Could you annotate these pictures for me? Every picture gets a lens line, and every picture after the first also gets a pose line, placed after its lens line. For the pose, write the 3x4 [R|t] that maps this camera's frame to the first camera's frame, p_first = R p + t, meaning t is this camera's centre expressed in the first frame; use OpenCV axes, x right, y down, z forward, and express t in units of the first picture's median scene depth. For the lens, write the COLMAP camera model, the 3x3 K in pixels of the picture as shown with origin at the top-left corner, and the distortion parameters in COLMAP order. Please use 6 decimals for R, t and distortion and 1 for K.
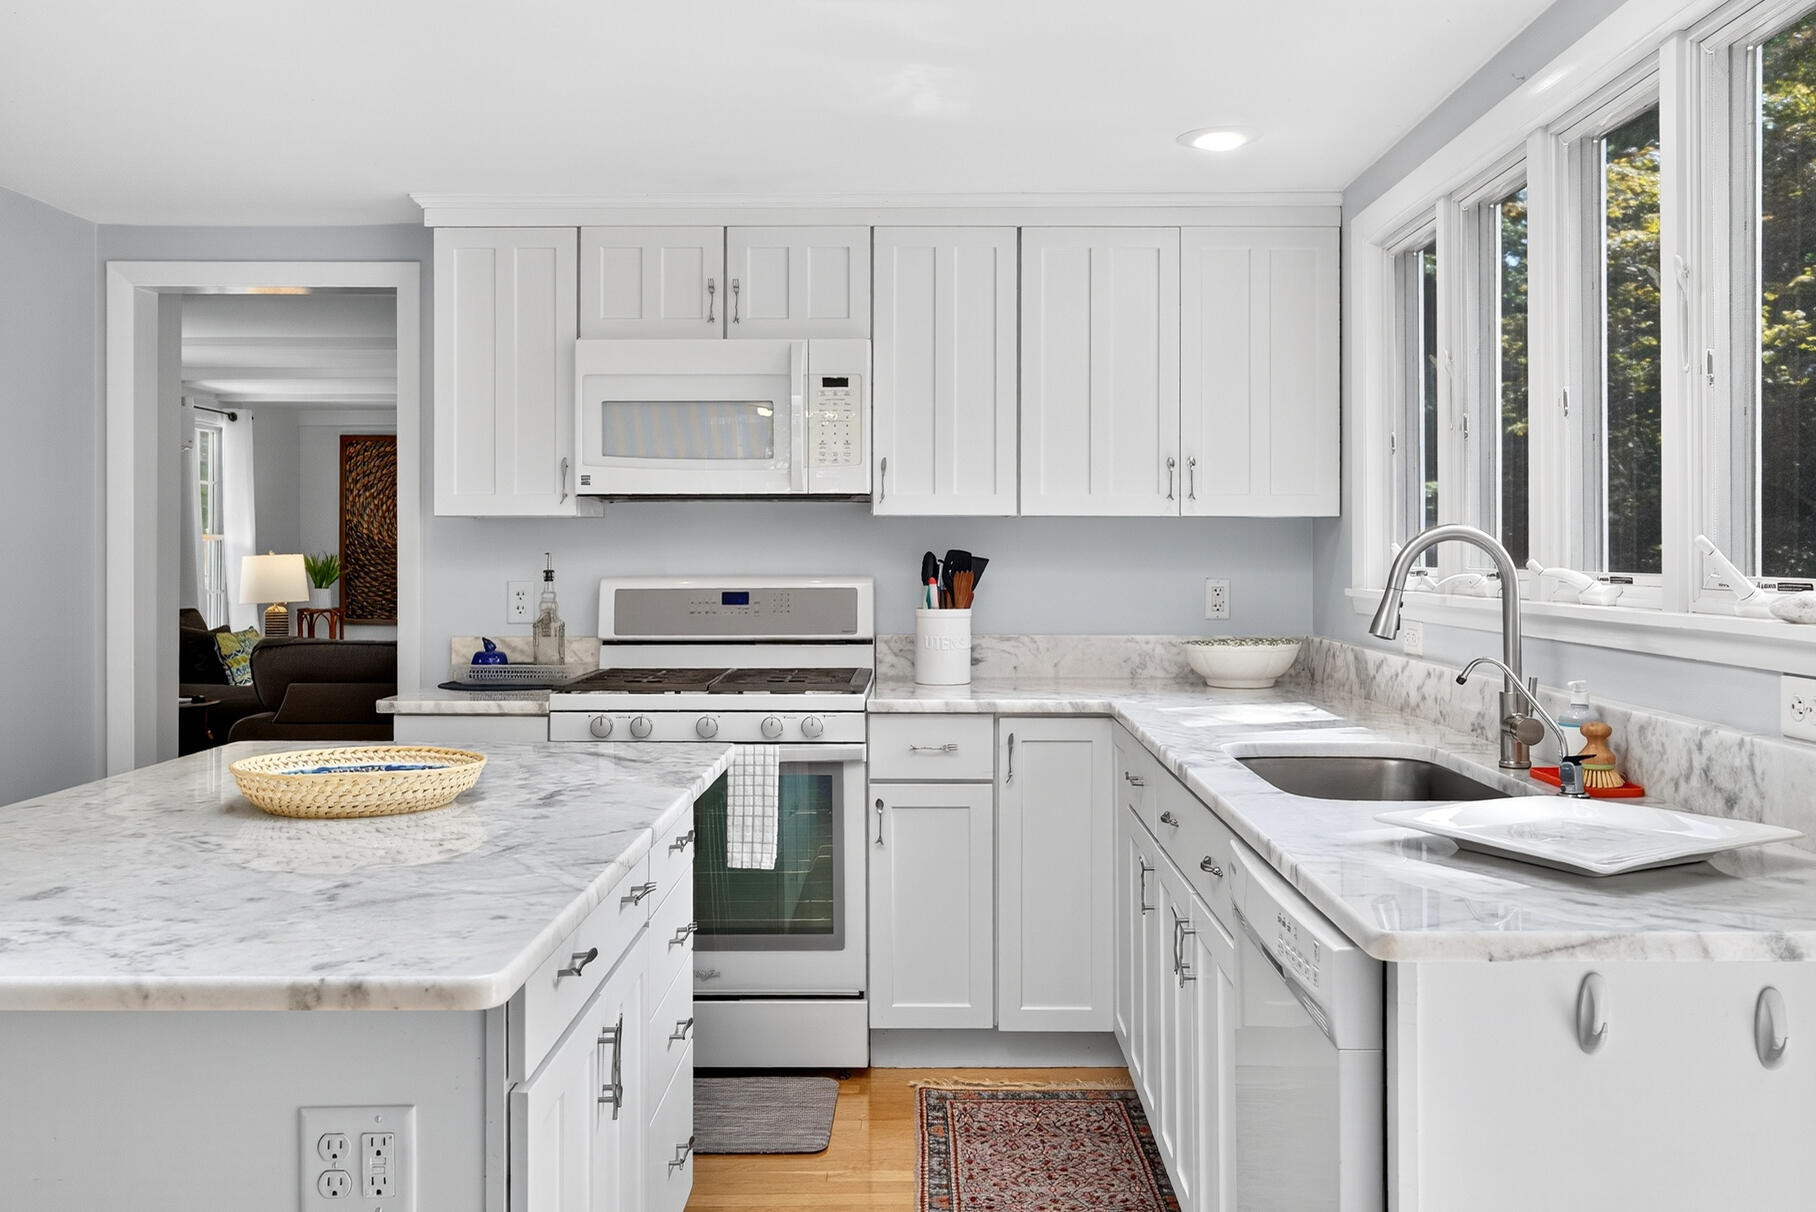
lens RADIAL K [[1551.4, 0, 924.0], [0, 1551.4, 547.8], [0, 0, 1]] dist [-0.025608, 0.046280]
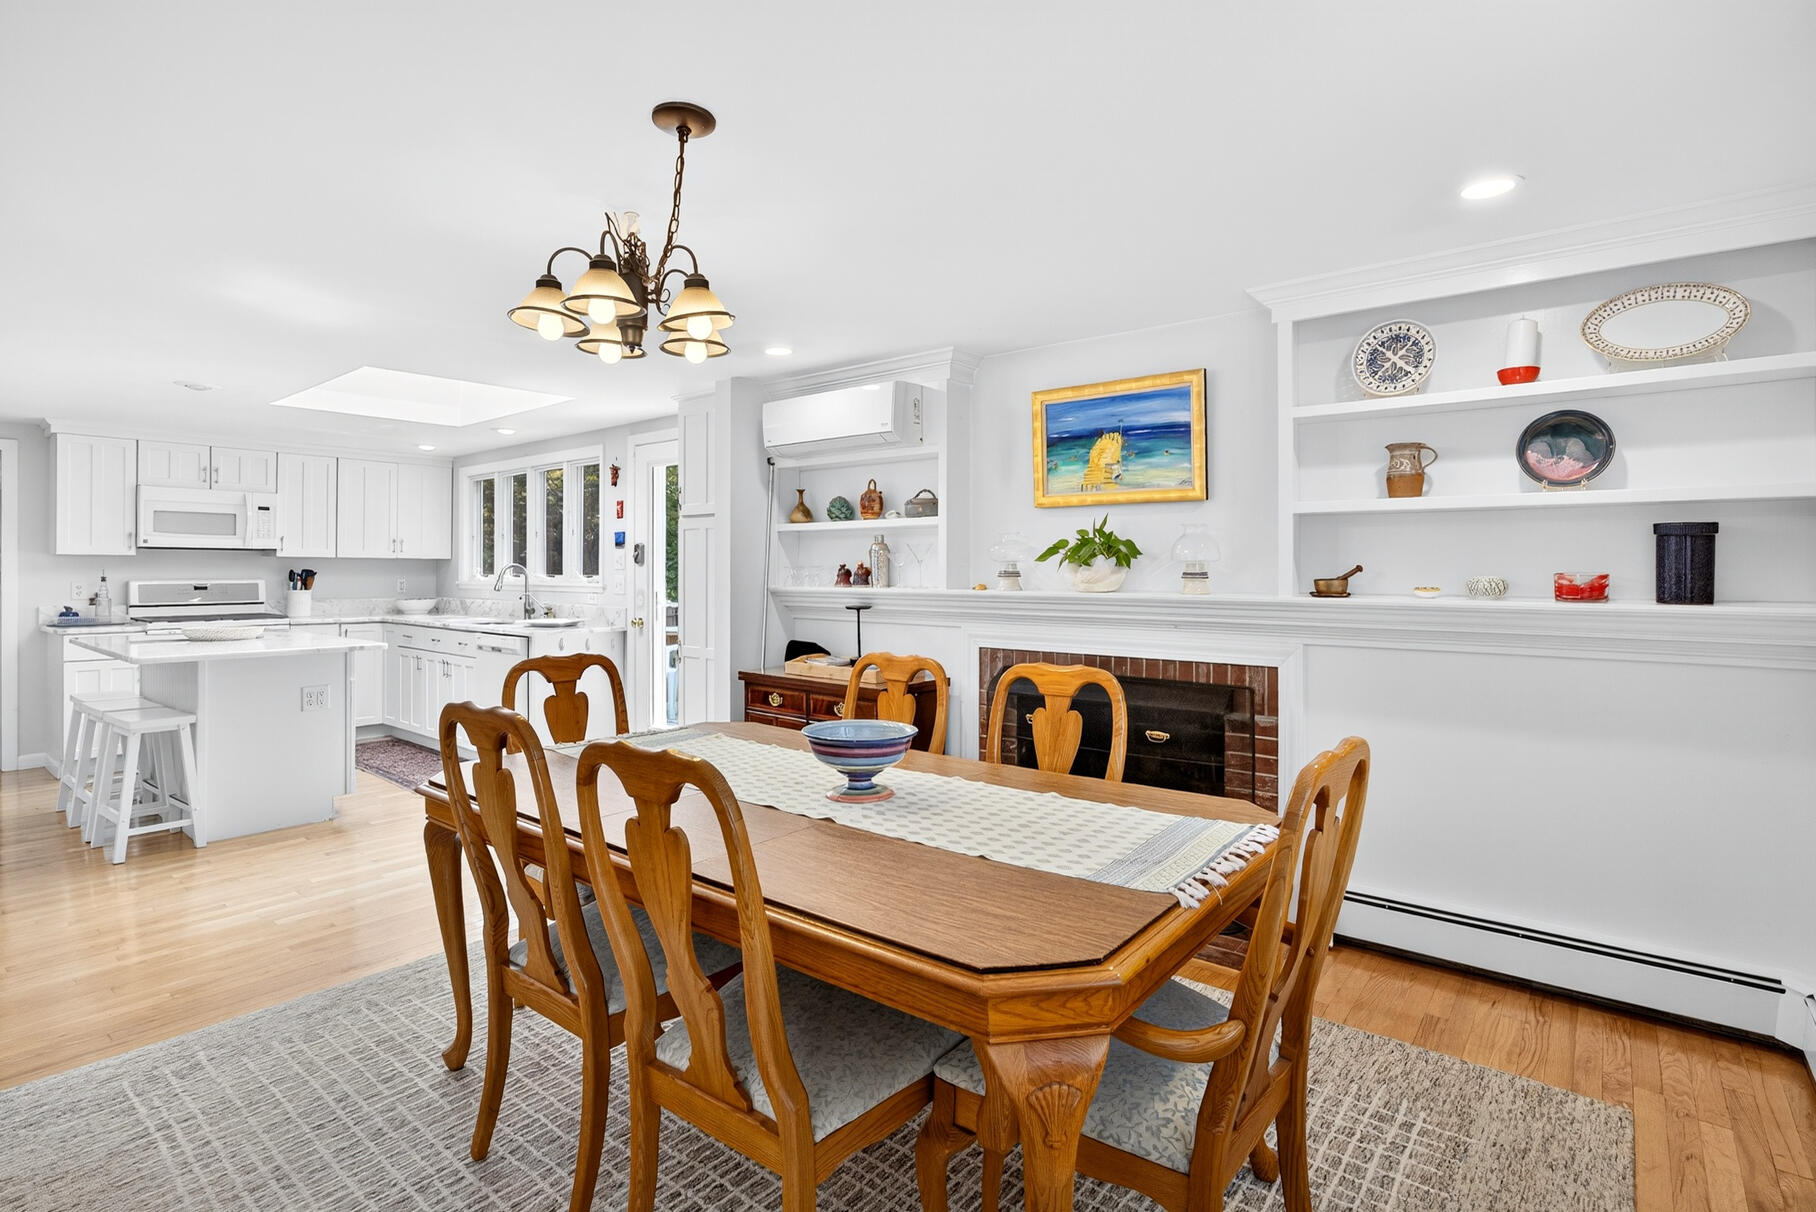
lens RADIAL K [[876.6, 0, 912.8], [0, 876.6, 569.3], [0, 0, 1]] dist [-0.001817, 0.000494]
pose [[0.631272, 0.002809, 0.775557, -0.569860], [-0.005905, 0.999982, 0.001184, -0.007168], [-0.775539, -0.005327, 0.631277, -0.940765]]
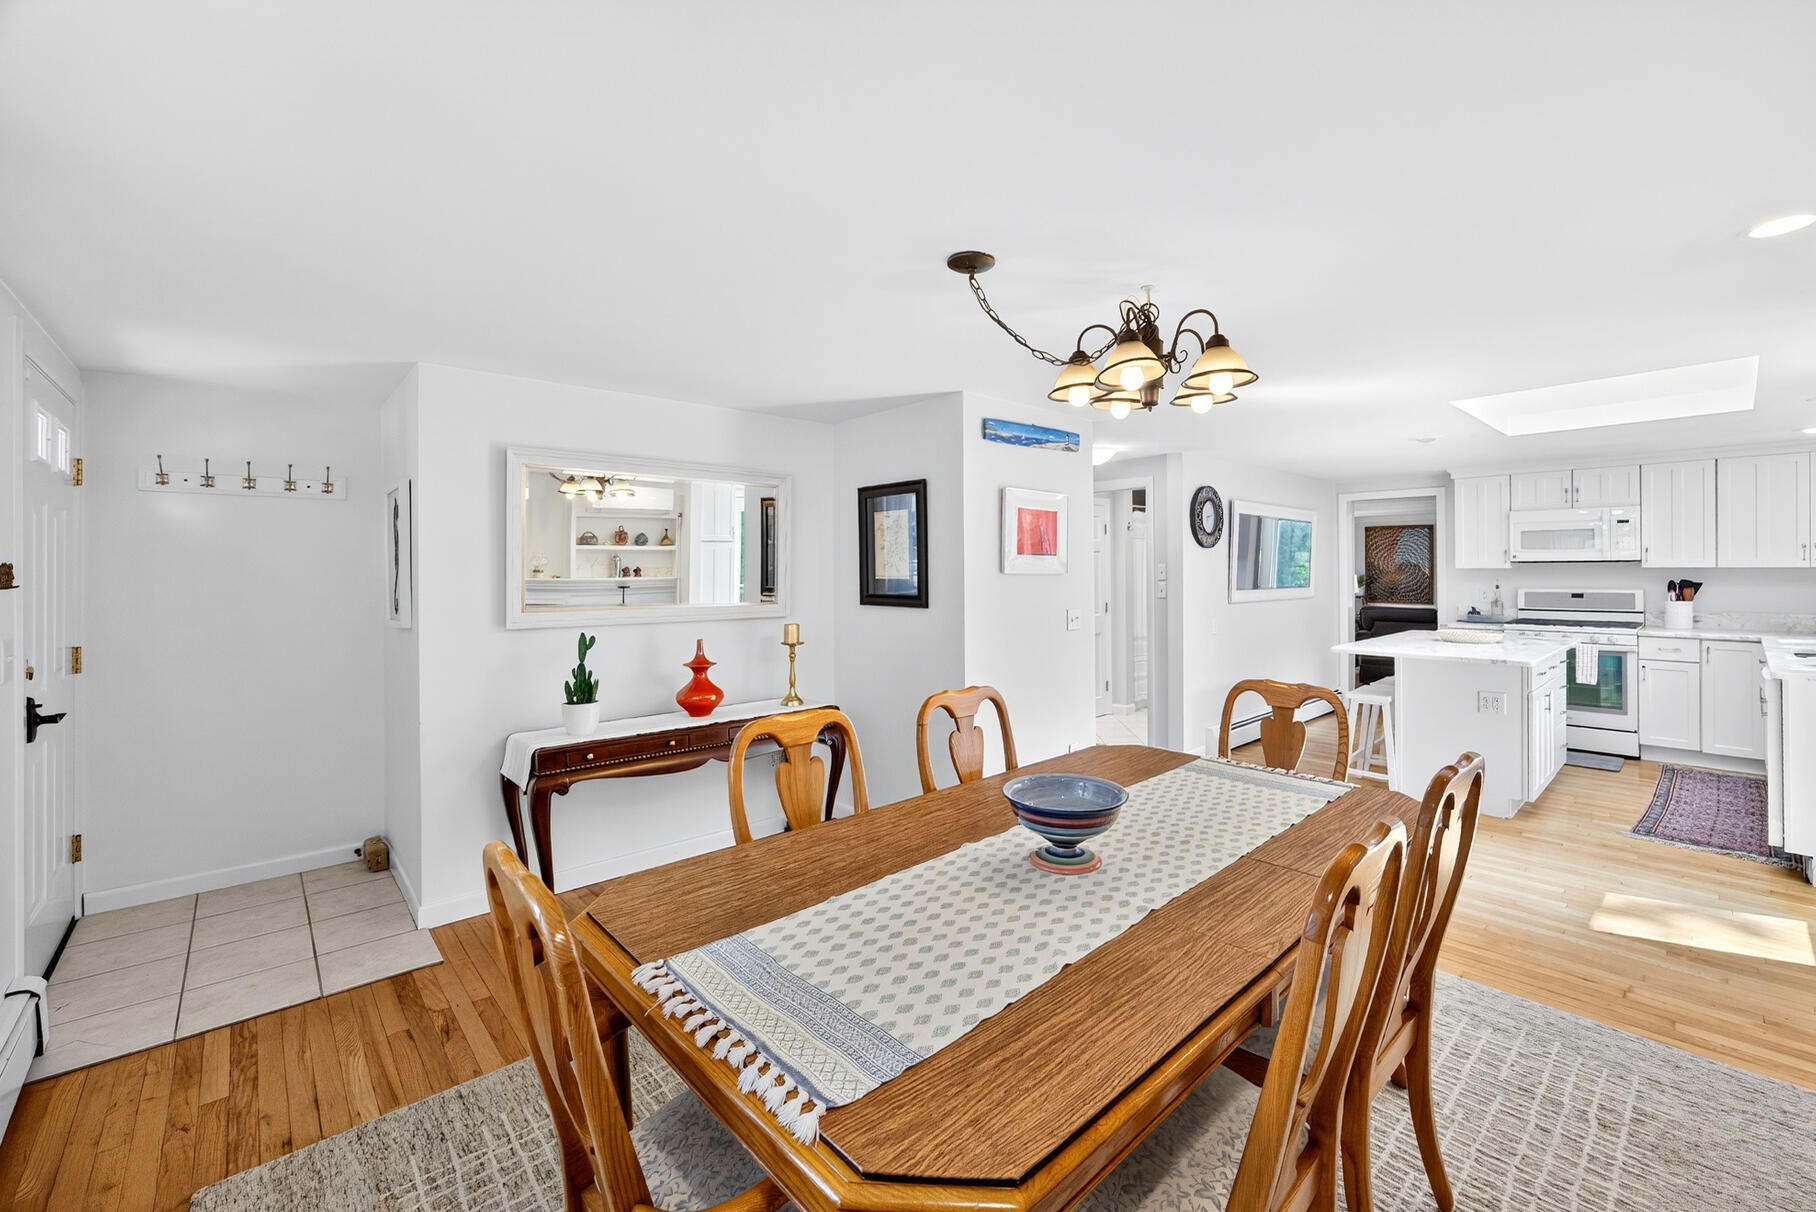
lens RADIAL K [[737.9, 0, 927.5], [0, 737.9, 568.4], [0, 0, 1]] dist [-0.011602, 0.001734]
pose [[0.670792, -0.006748, -0.741615, 0.087345], [0.010460, 0.999945, 0.000363, -0.035413], [0.741572, -0.008001, 0.670826, -0.914417]]
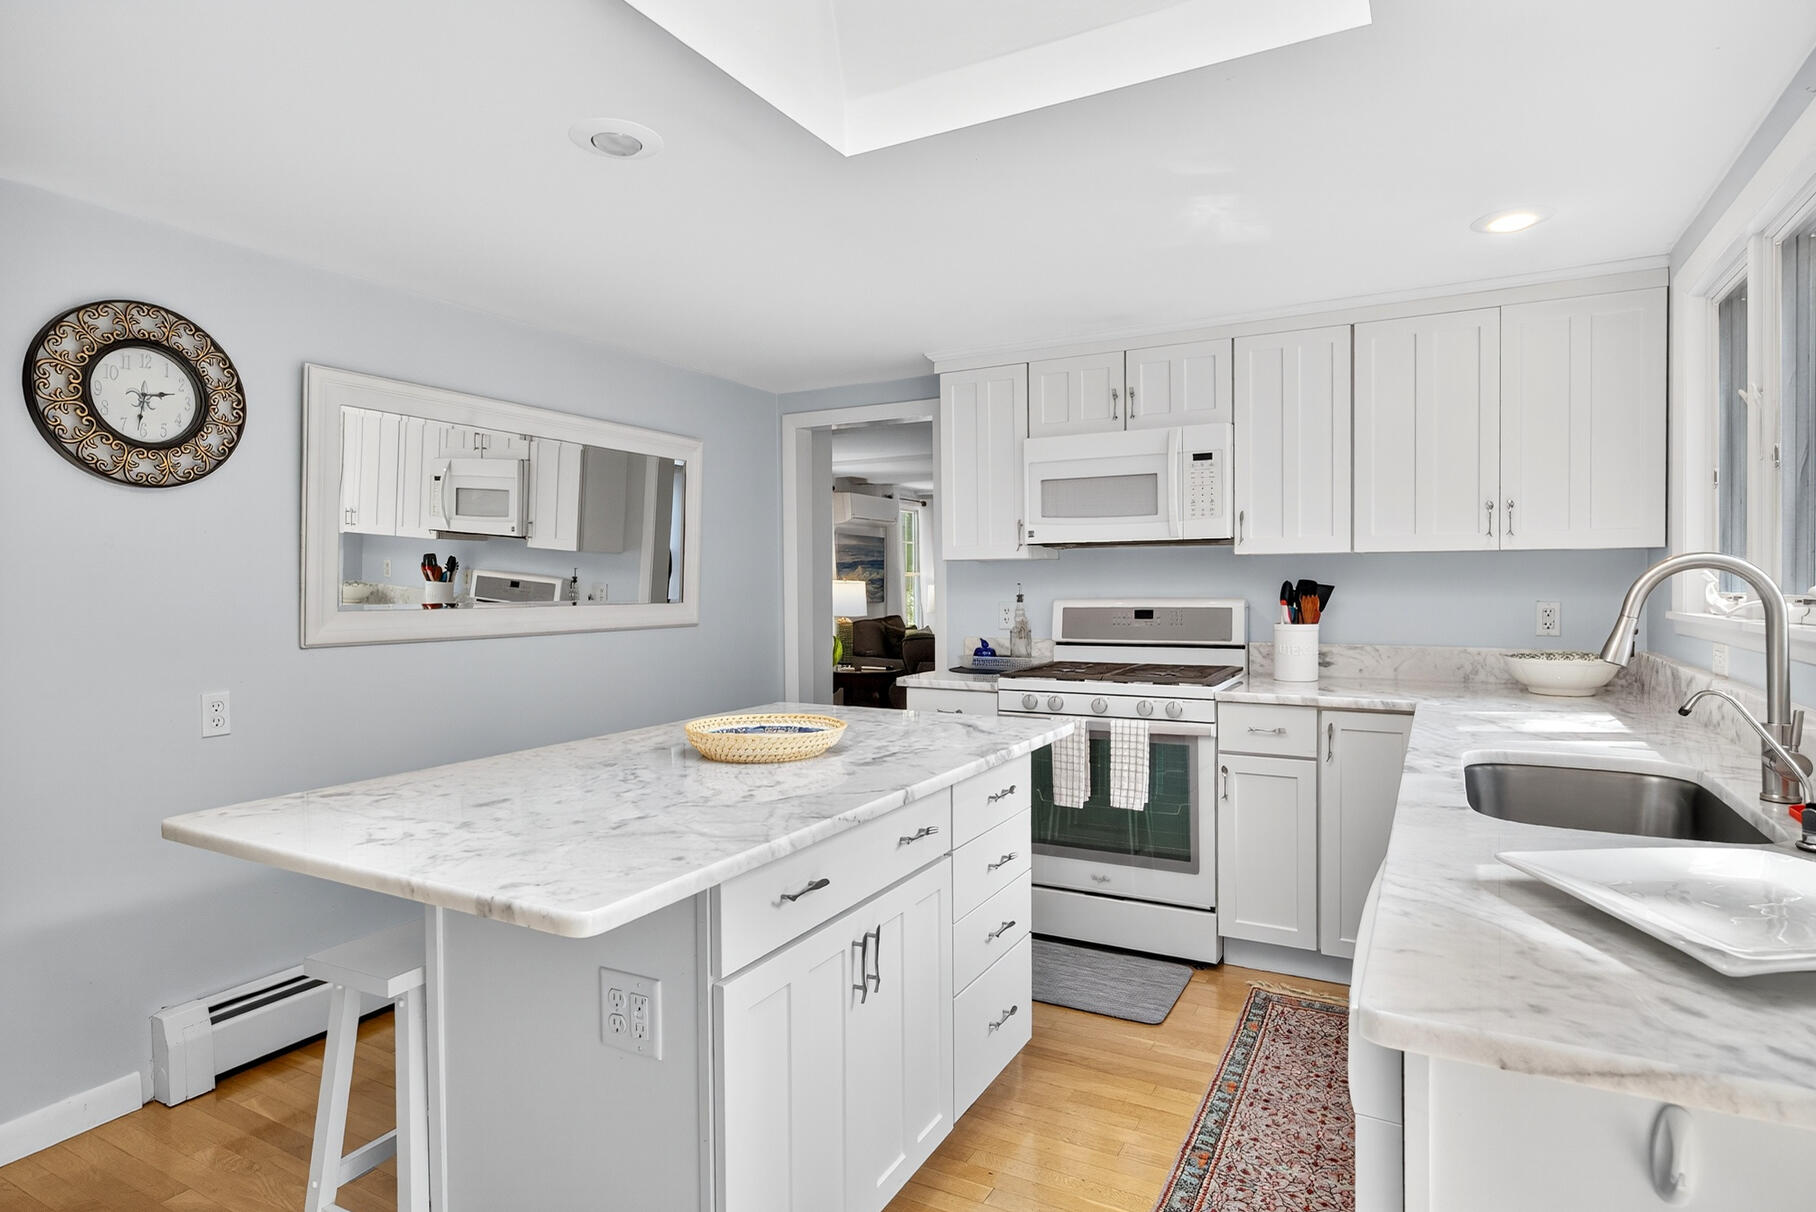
lens RADIAL K [[957.3, 0, 925.5], [0, 957.3, 599.6], [0, 0, 1]] dist [-0.004352, -0.000296]
pose [[0.884864, 0.002396, -0.465844, 0.125141], [0.008391, 0.999743, 0.021080, -0.001140], [0.465774, -0.022562, 0.884616, 0.150536]]
